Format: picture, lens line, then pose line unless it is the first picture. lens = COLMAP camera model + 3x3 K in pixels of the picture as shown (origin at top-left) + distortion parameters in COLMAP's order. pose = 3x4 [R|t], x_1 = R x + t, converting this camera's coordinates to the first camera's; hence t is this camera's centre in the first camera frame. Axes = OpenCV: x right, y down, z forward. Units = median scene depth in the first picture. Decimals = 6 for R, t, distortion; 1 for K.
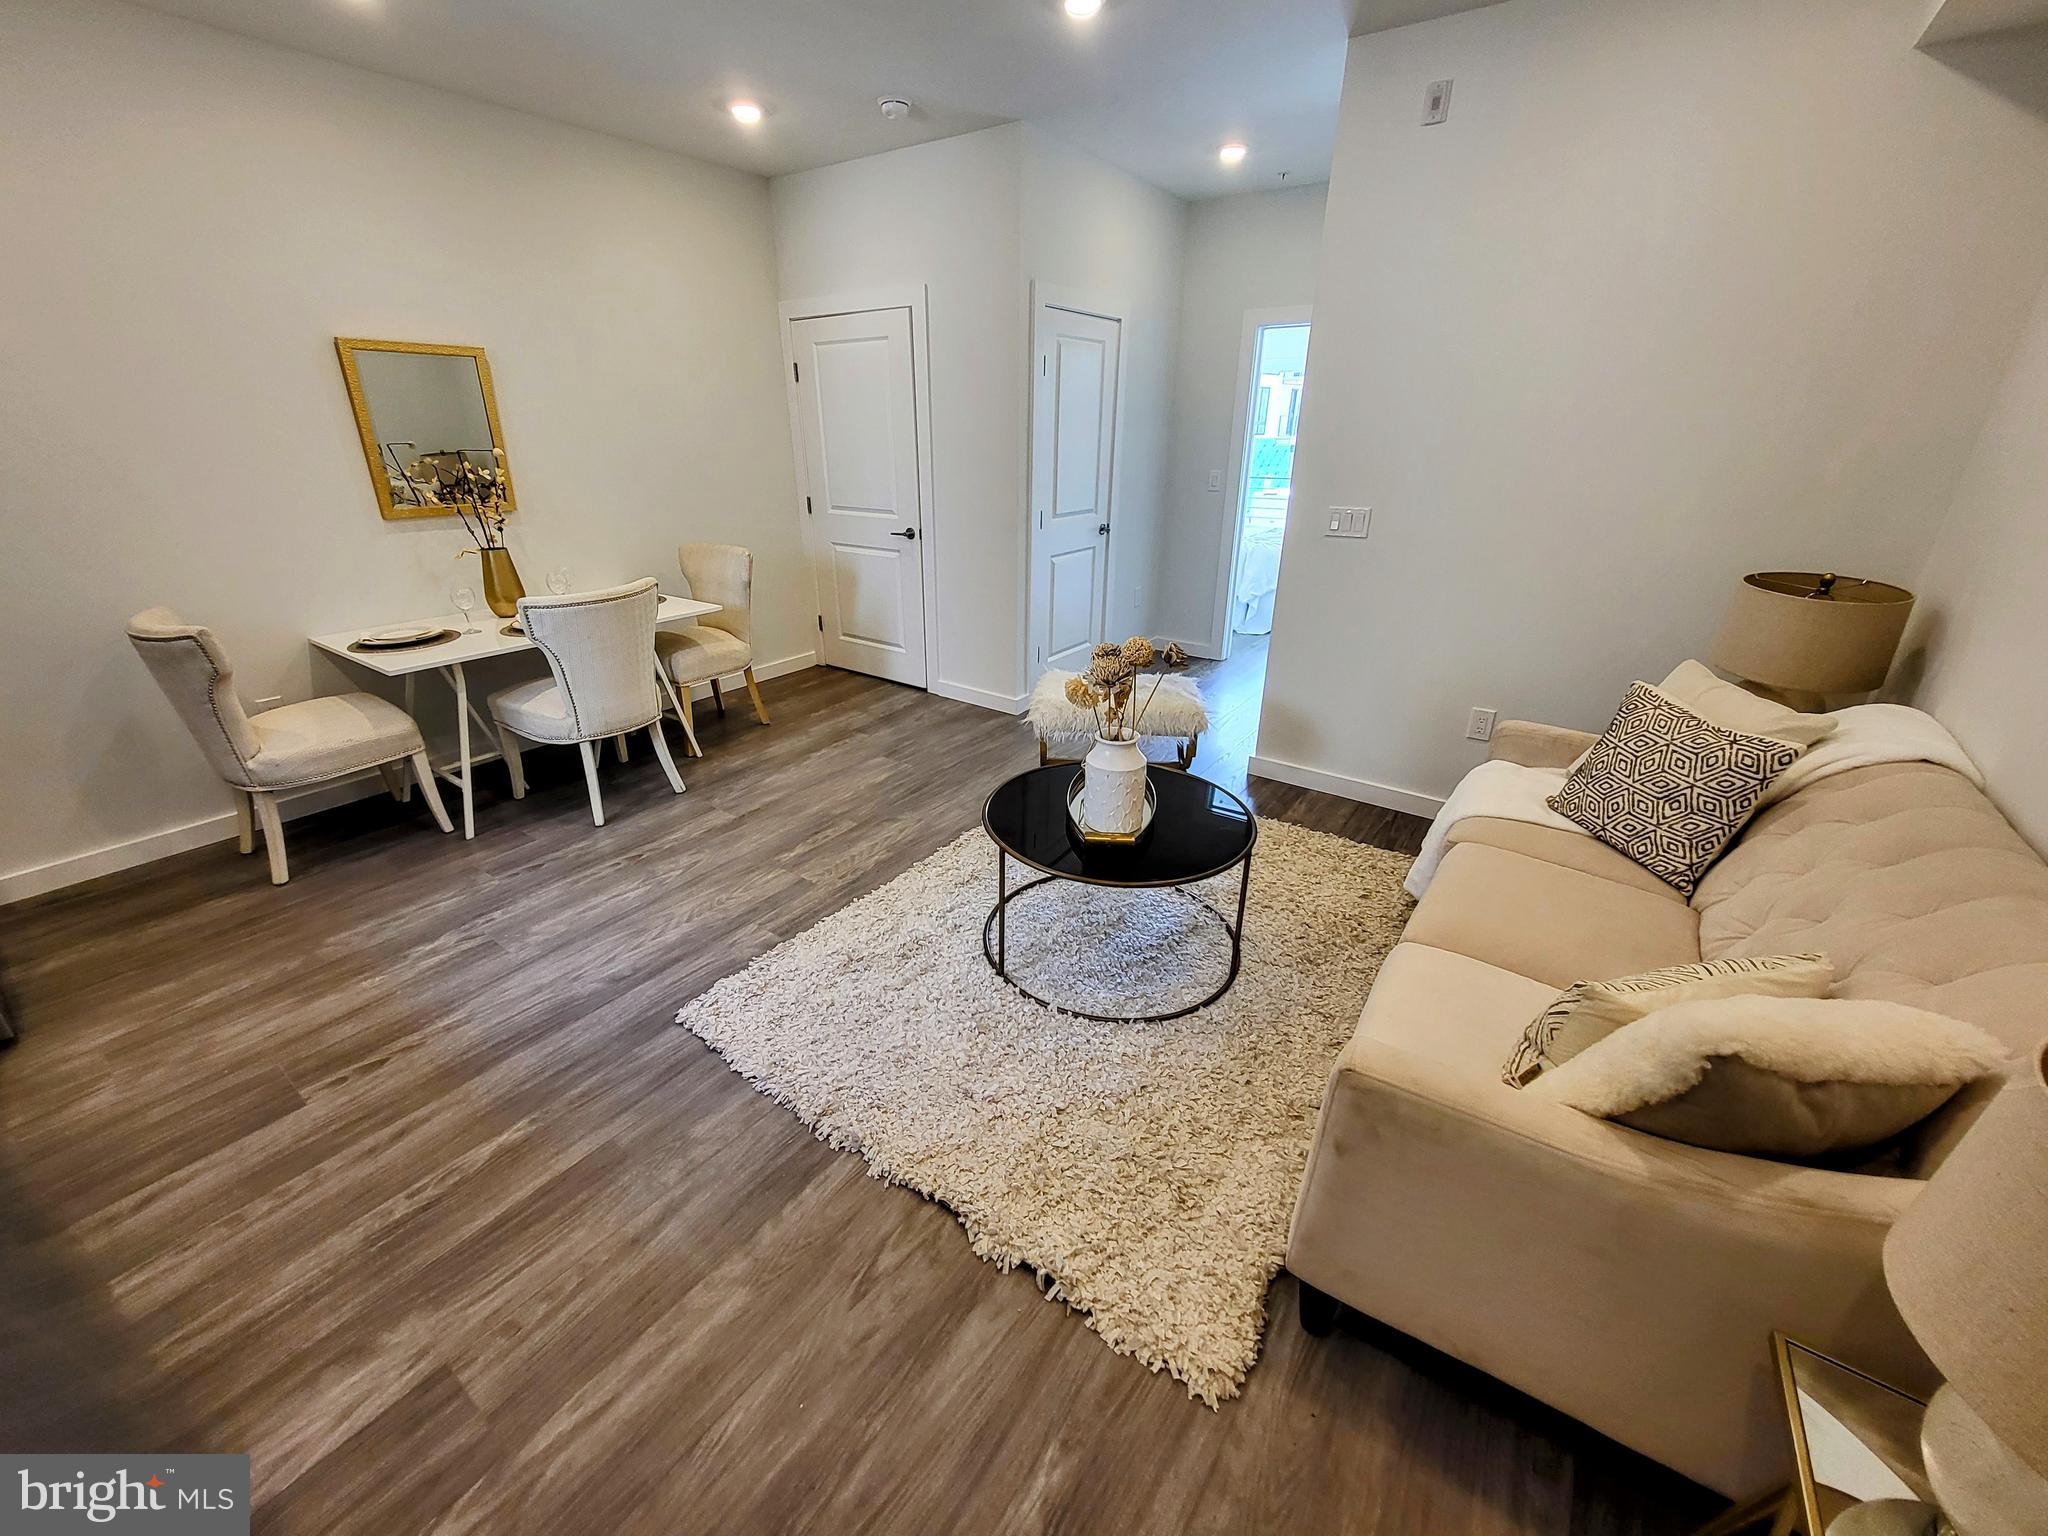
lens RADIAL K [[806.8, 0, 1007.2], [0, 806.8, 756.9], [0, 0, 1]] dist [0.001093, -0.000246]
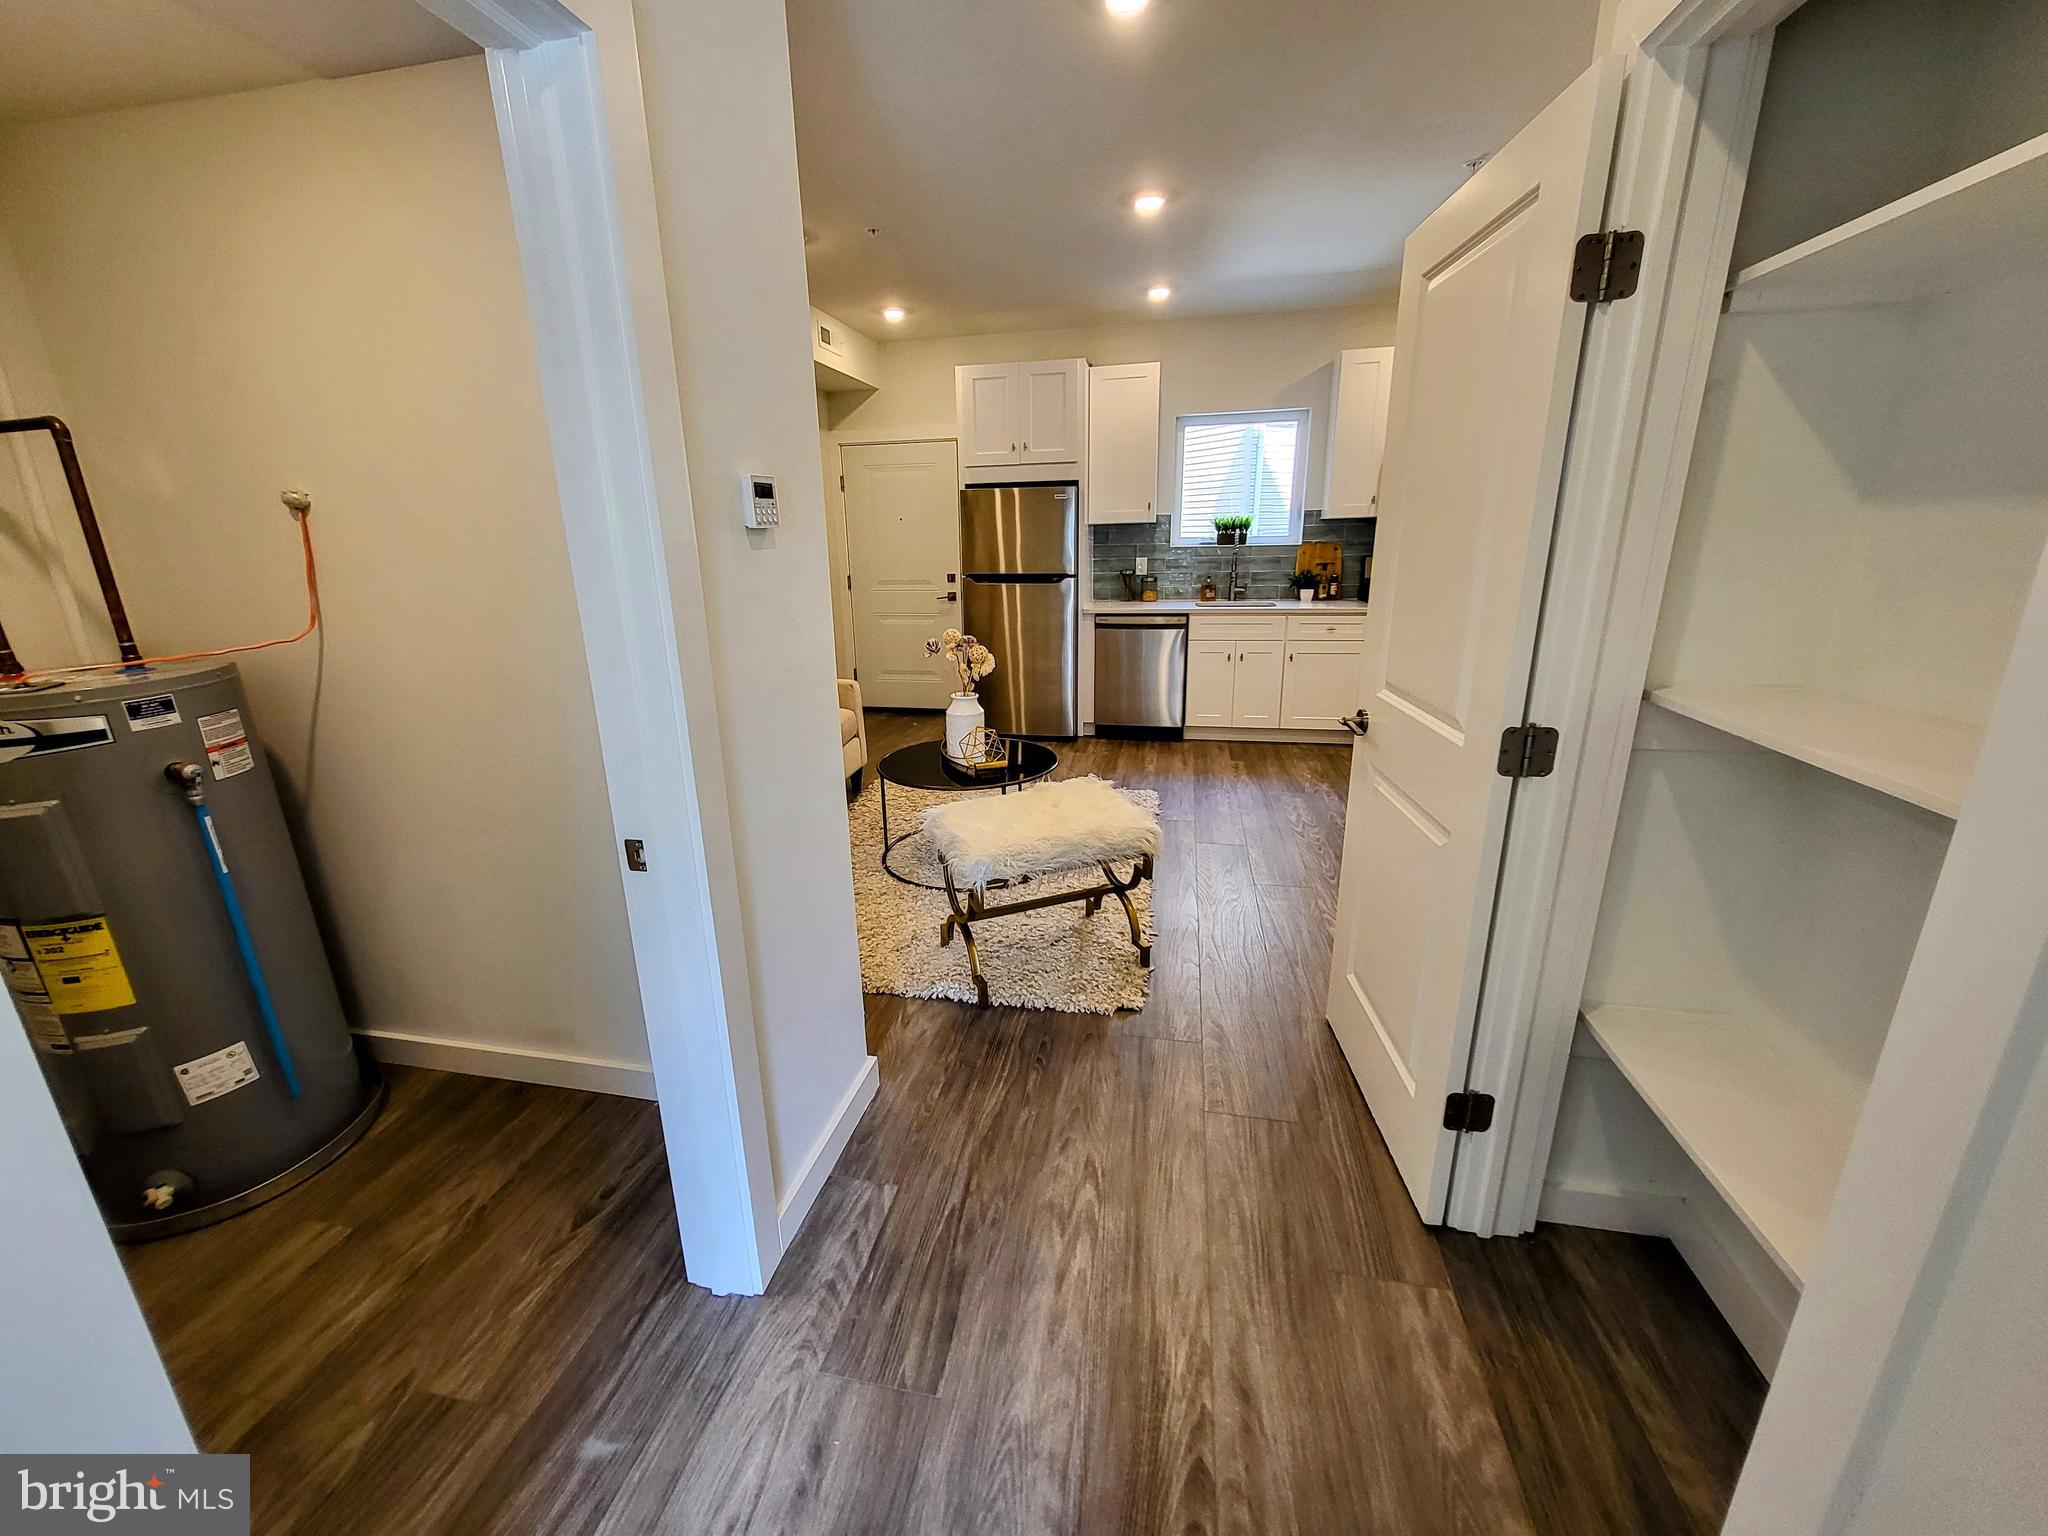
lens RADIAL K [[806.8, 0, 997.3], [0, 806.8, 757.8], [0, 0, 1]] dist [0.001093, -0.000246]
pose [[-0.916353, 0.131114, -0.378294, 0.691982], [-0.130953, 0.794735, 0.592662, -0.878460], [0.378349, 0.592626, -0.711088, 2.212993]]
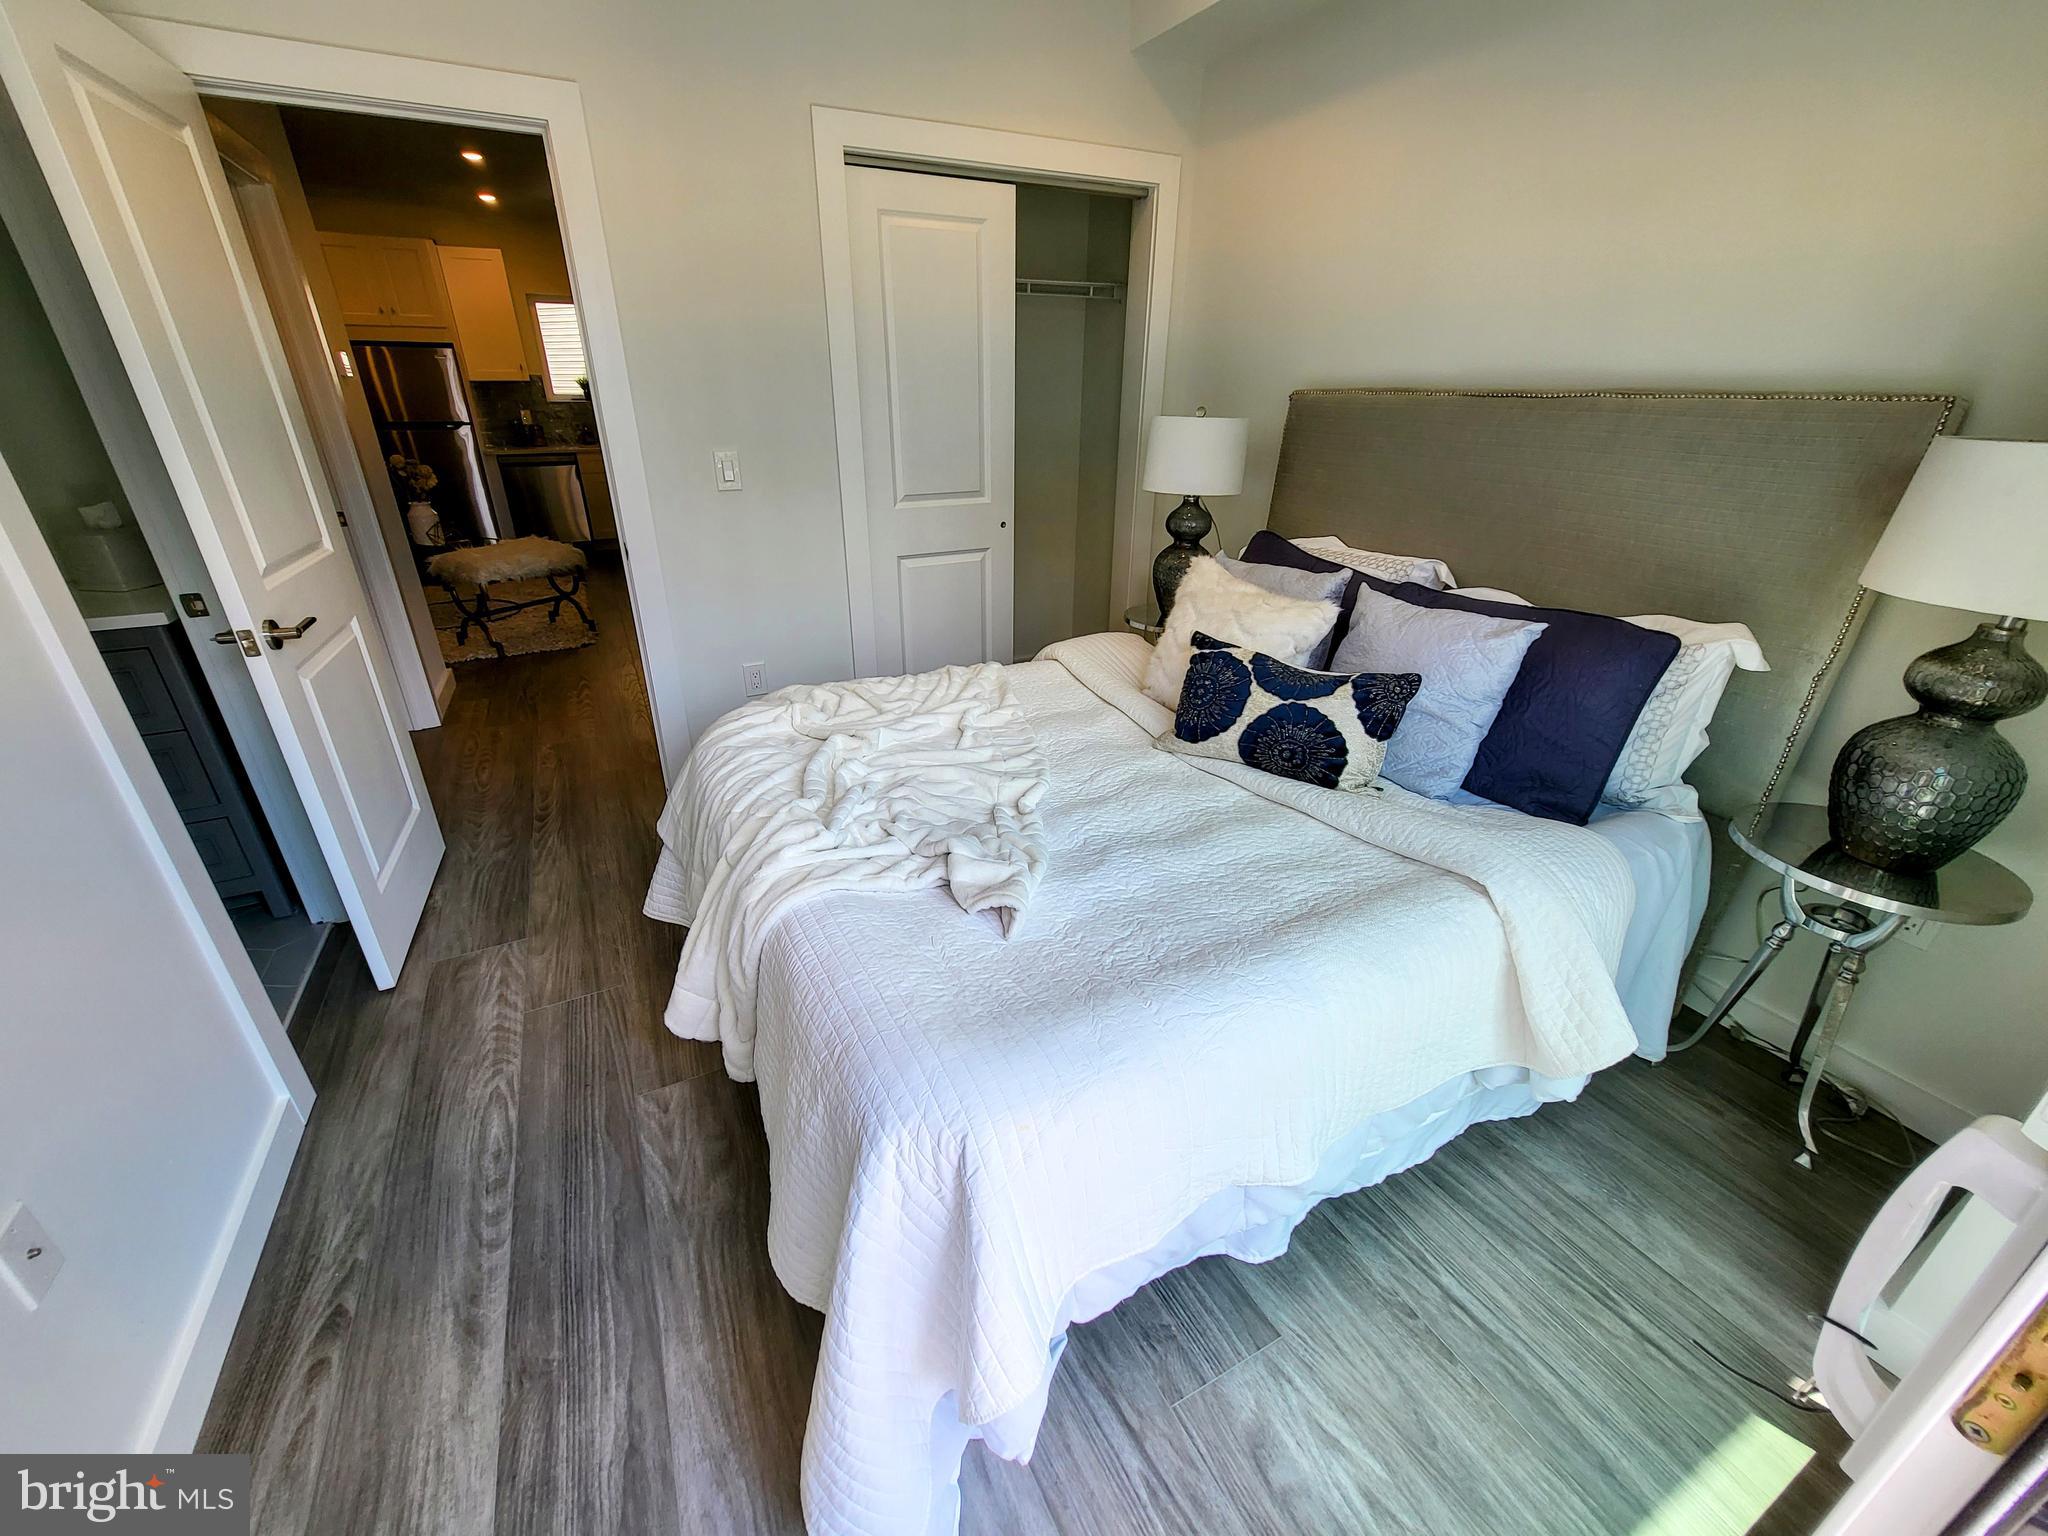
lens RADIAL K [[806.8, 0, 1004.4], [0, 806.8, 747.7], [0, 0, 1]] dist [0.001093, -0.000246]
pose [[-0.453149, 0.363407, -0.813997, 1.475975], [-0.348341, 0.768342, 0.536945, -1.294862], [0.820557, 0.526865, -0.221584, 3.200185]]
